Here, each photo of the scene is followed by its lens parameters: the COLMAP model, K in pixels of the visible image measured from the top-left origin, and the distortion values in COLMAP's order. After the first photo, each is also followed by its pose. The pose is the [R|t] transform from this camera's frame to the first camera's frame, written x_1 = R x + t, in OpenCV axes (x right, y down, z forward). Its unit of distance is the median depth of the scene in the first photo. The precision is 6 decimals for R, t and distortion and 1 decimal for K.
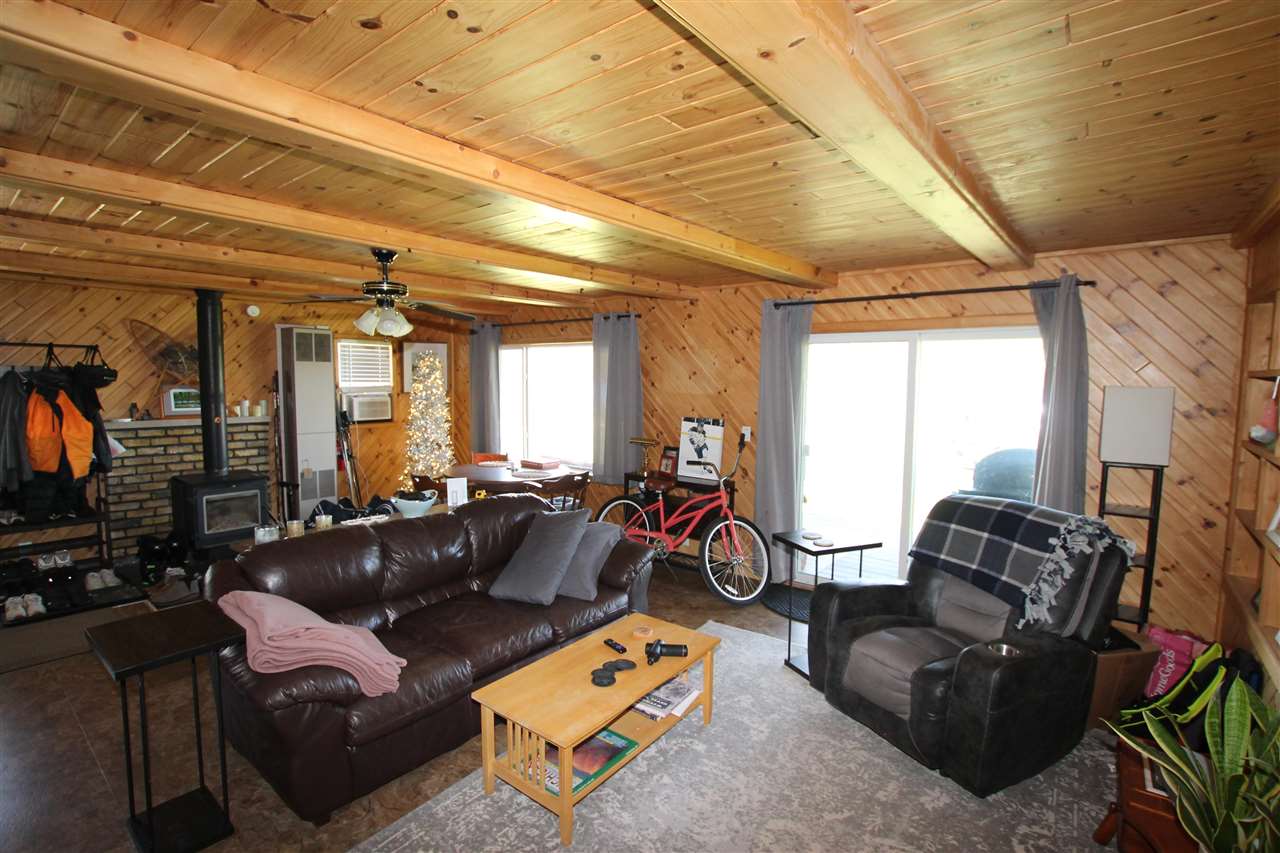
lens RADIAL K [[599.6, 0, 636.9], [0, 599.6, 425.6], [0, 0, 1]] dist [-0.022868, 0.001301]
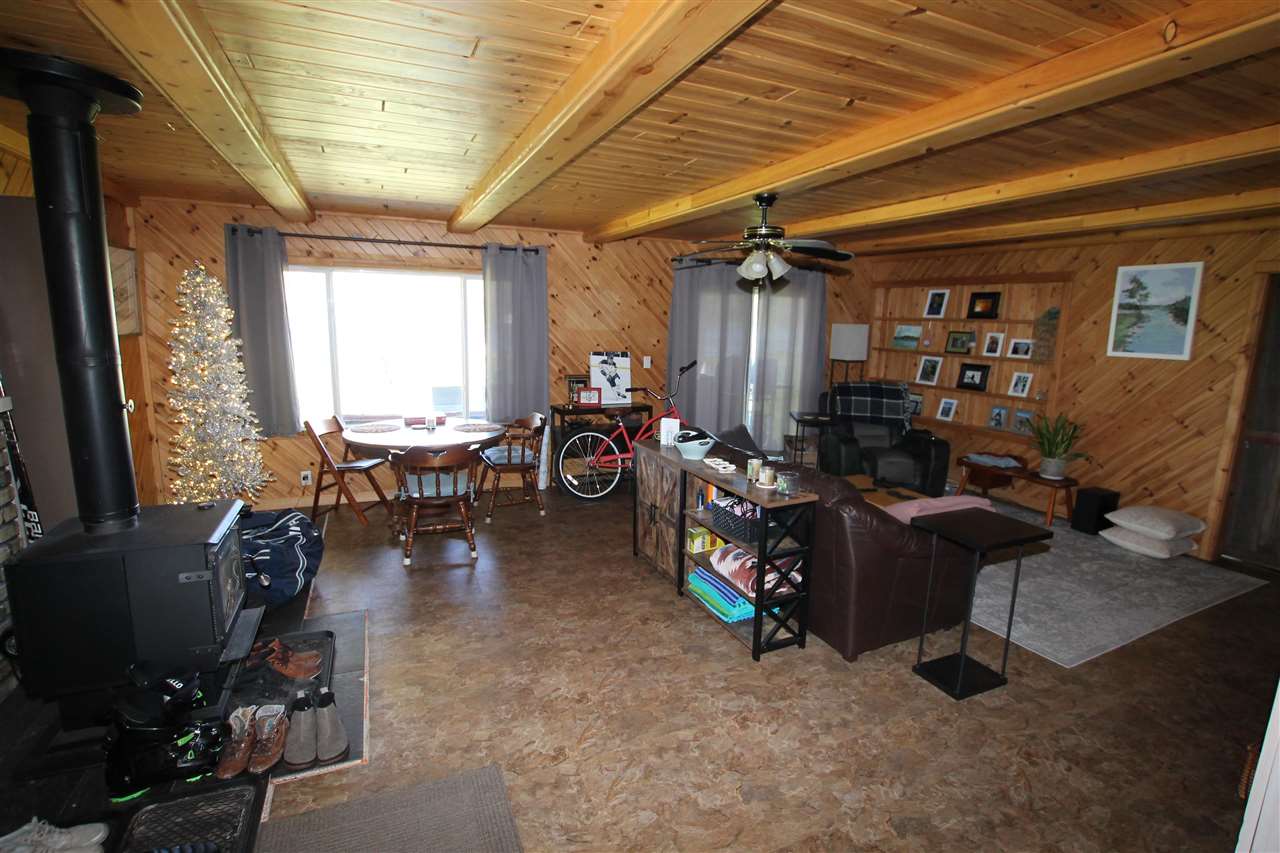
lens RADIAL K [[599.6, 0, 639.1], [0, 599.6, 420.5], [0, 0, 1]] dist [-0.022868, 0.001301]
pose [[0.456051, -0.147317, 0.877676, -0.885372], [0.054517, 0.988977, 0.137671, -0.036926], [-0.888282, -0.014936, 0.459055, 0.426925]]
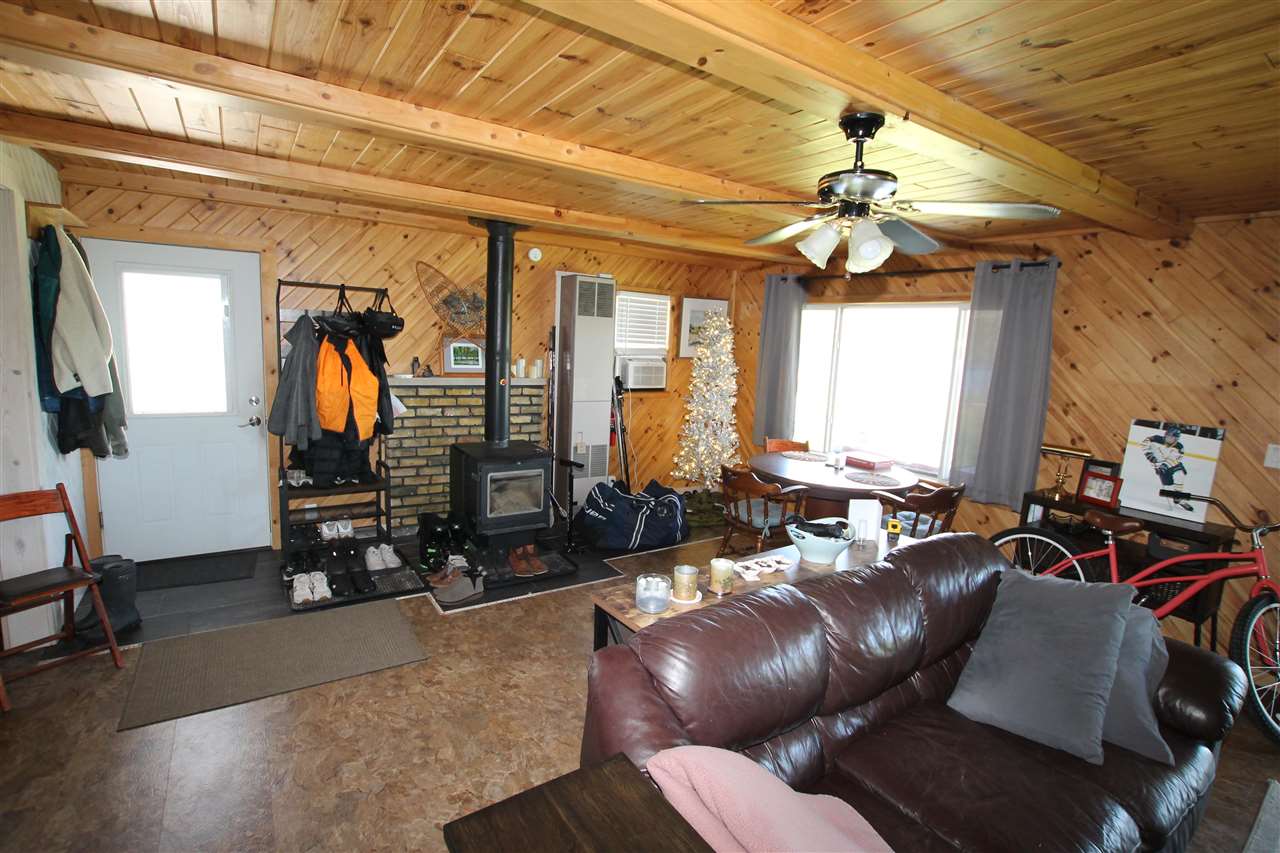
lens RADIAL K [[599.6, 0, 644.3], [0, 599.6, 424.3], [0, 0, 1]] dist [-0.022868, 0.001301]
pose [[0.957600, 0.078416, -0.277223, -0.264554], [-0.063543, 0.996036, 0.062244, -0.014748], [0.281005, -0.041989, 0.958787, 0.230231]]
